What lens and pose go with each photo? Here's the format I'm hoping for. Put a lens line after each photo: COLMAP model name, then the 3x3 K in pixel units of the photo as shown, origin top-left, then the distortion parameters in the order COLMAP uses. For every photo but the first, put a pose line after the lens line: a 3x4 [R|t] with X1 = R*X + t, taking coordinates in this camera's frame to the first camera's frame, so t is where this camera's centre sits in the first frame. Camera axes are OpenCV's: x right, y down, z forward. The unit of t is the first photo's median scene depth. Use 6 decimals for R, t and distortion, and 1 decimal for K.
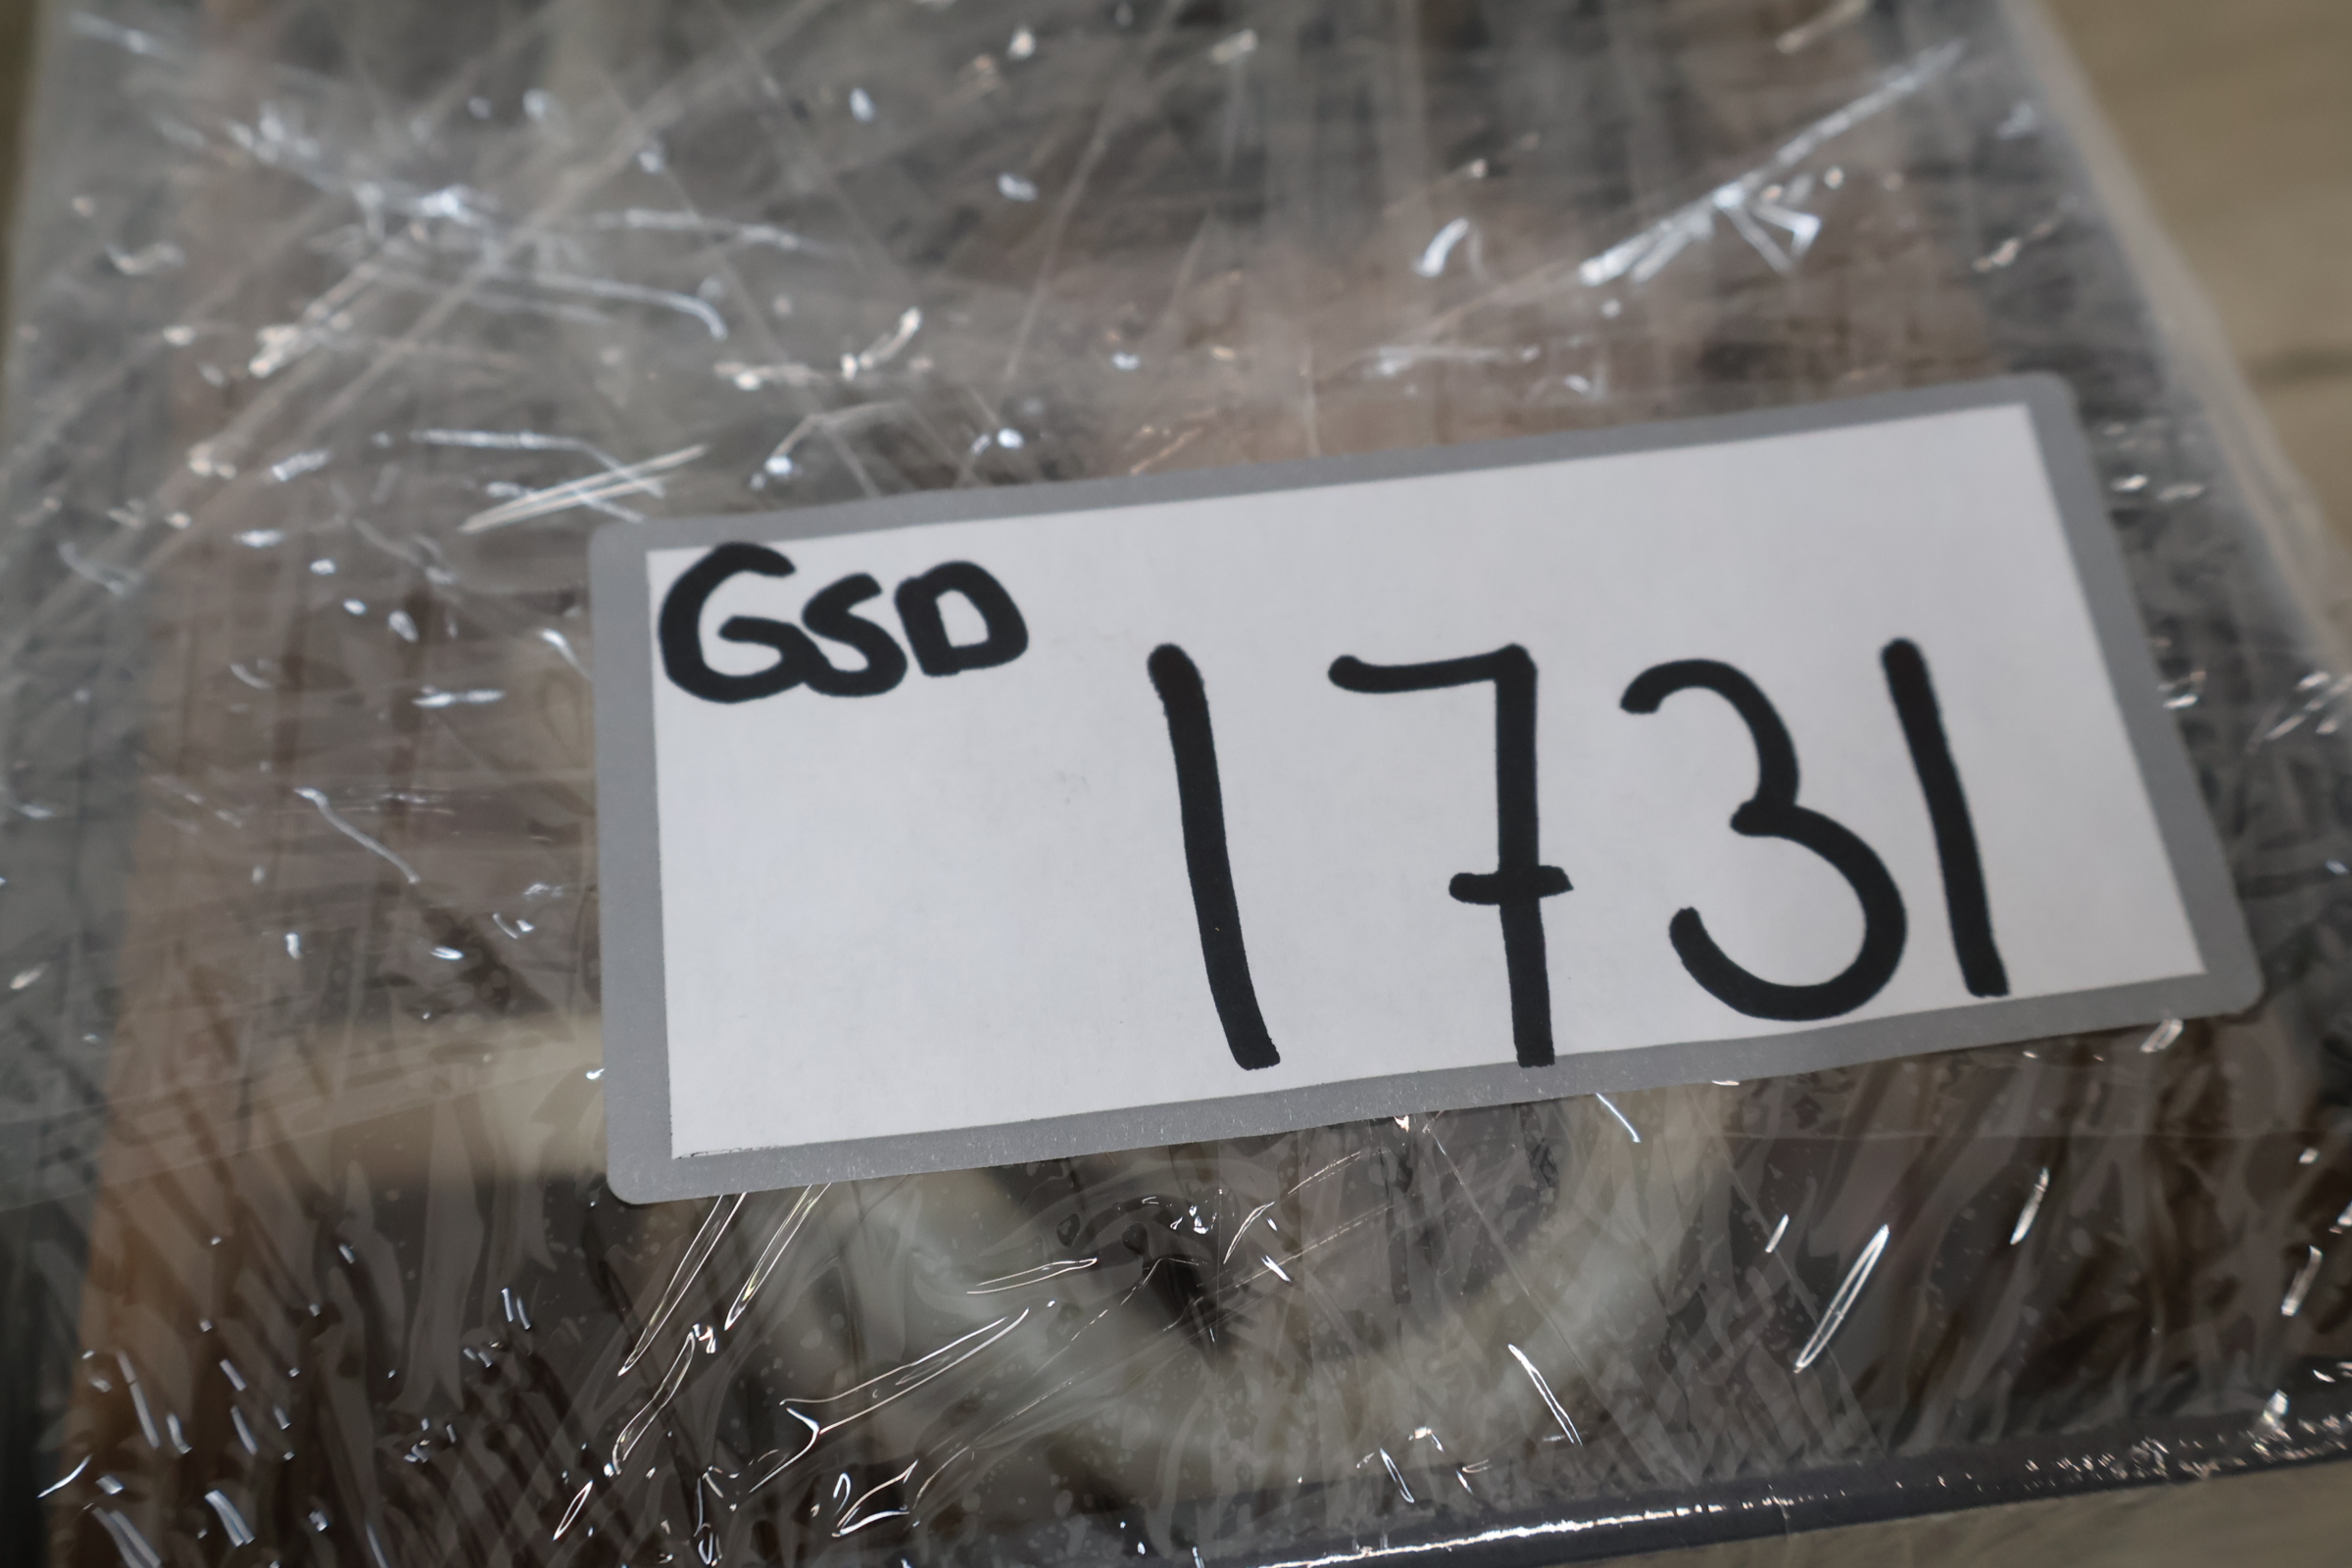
lens RADIAL K [[2642.0, 0, 1170.2], [0, 2642.0, 788.5], [0, 0, 1]] dist [0.006678, 0.000000]
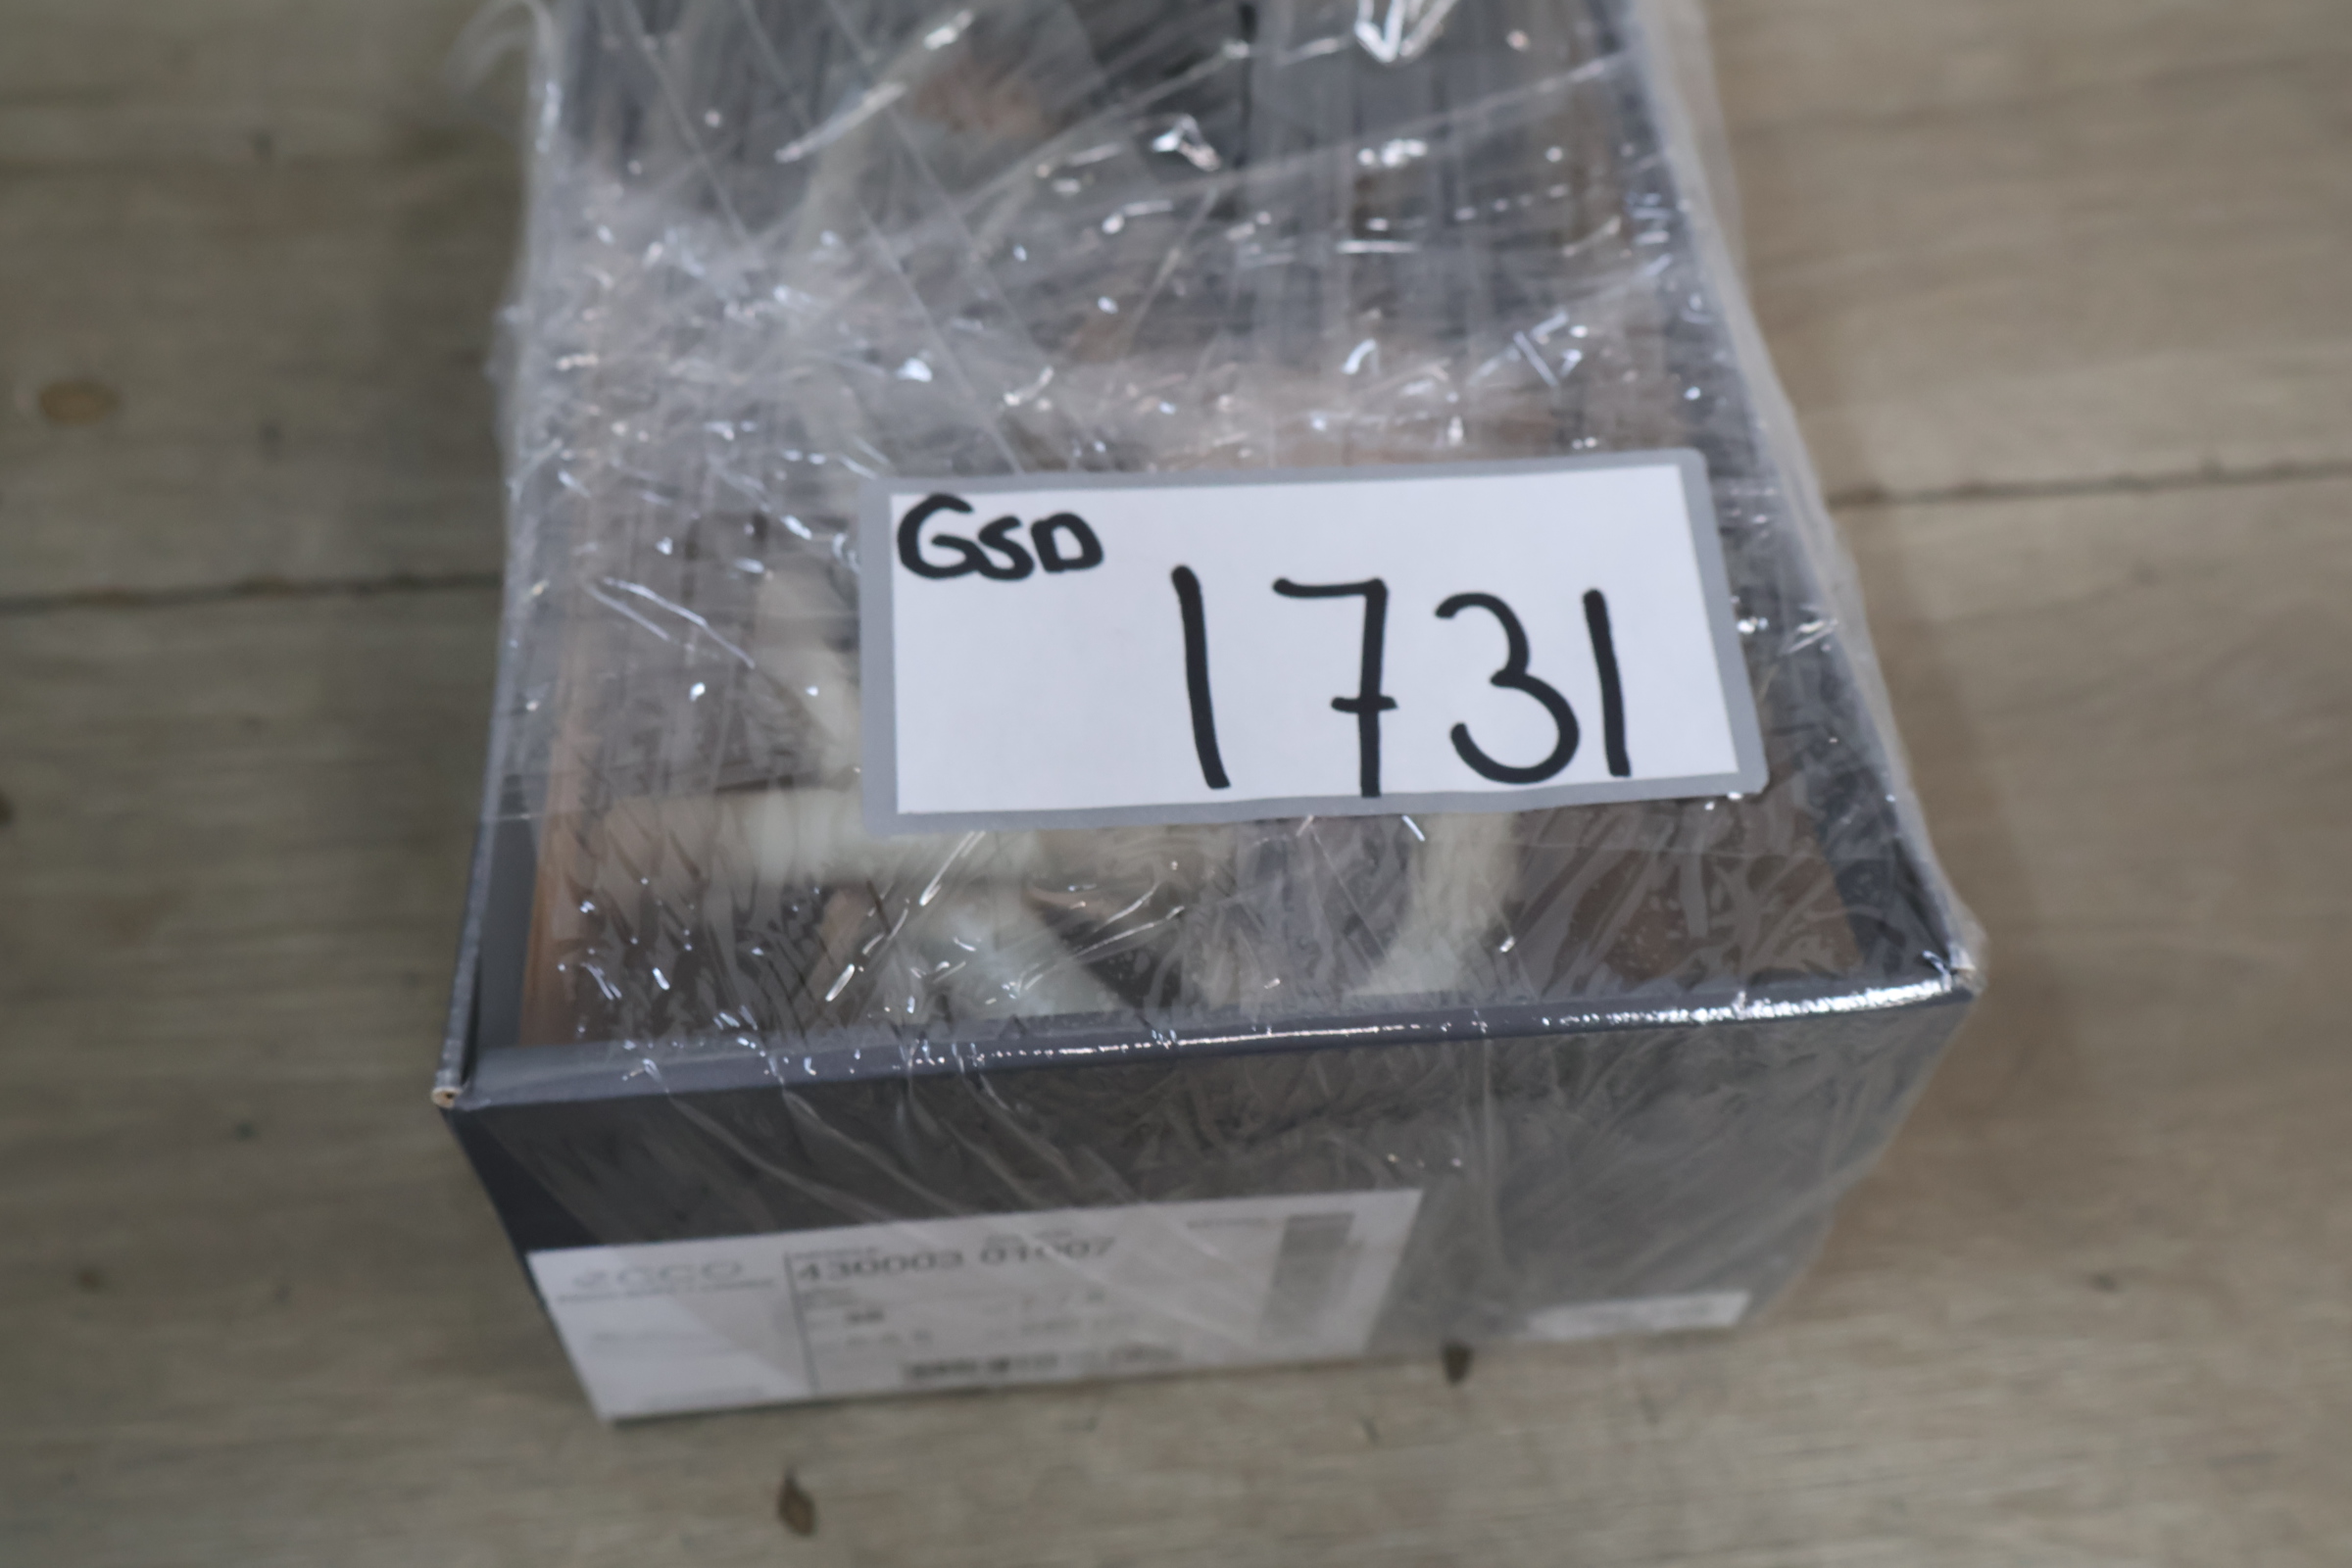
lens RADIAL K [[2642.0, 0, 1170.7], [0, 2642.0, 785.4], [0, 0, 1]] dist [0.006678, 0.000000]
pose [[0.997898, 0.064141, 0.009280, -0.015535], [-0.063587, 0.996666, -0.051126, 0.182464], [-0.012529, 0.050429, 0.998649, -0.756647]]
